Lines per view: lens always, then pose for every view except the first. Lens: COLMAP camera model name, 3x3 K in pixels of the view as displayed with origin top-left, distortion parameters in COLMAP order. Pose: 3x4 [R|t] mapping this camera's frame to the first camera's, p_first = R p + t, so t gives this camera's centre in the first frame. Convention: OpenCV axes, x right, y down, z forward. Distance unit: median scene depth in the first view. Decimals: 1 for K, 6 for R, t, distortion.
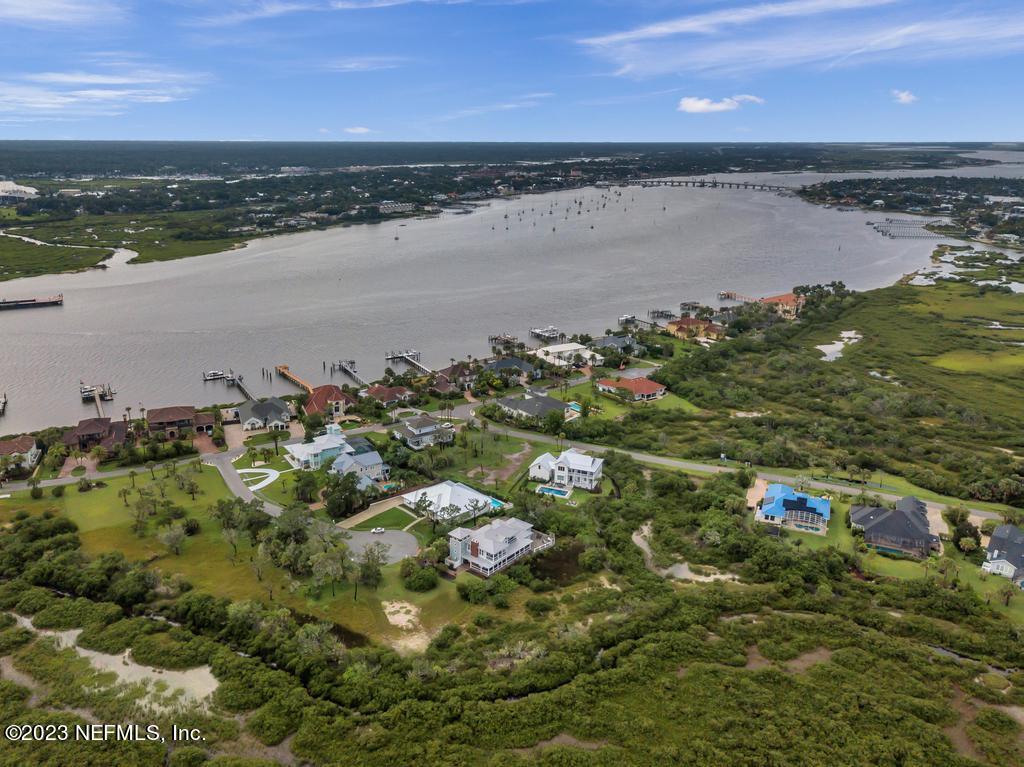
lens RADIAL K [[835.5, 0, 499.7], [0, 835.5, 320.4], [0, 0, 1]] dist [0.027623, -0.037882]
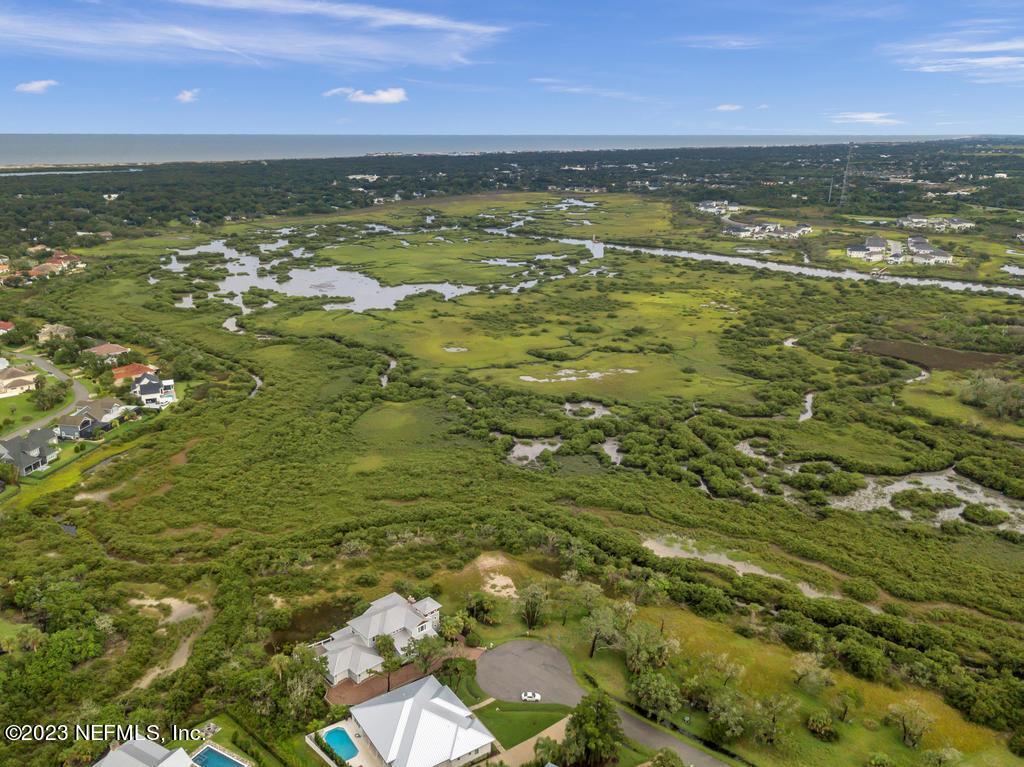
lens RADIAL K [[804.2, 0, 491.6], [0, 804.2, 380.0], [0, 0, 1]] dist [0.015601, 0.004979]
pose [[-0.989371, -0.058399, 0.133171, -0.197267], [0.019237, 0.855200, 0.517940, -0.330652], [-0.144135, 0.514997, -0.844987, 1.502550]]
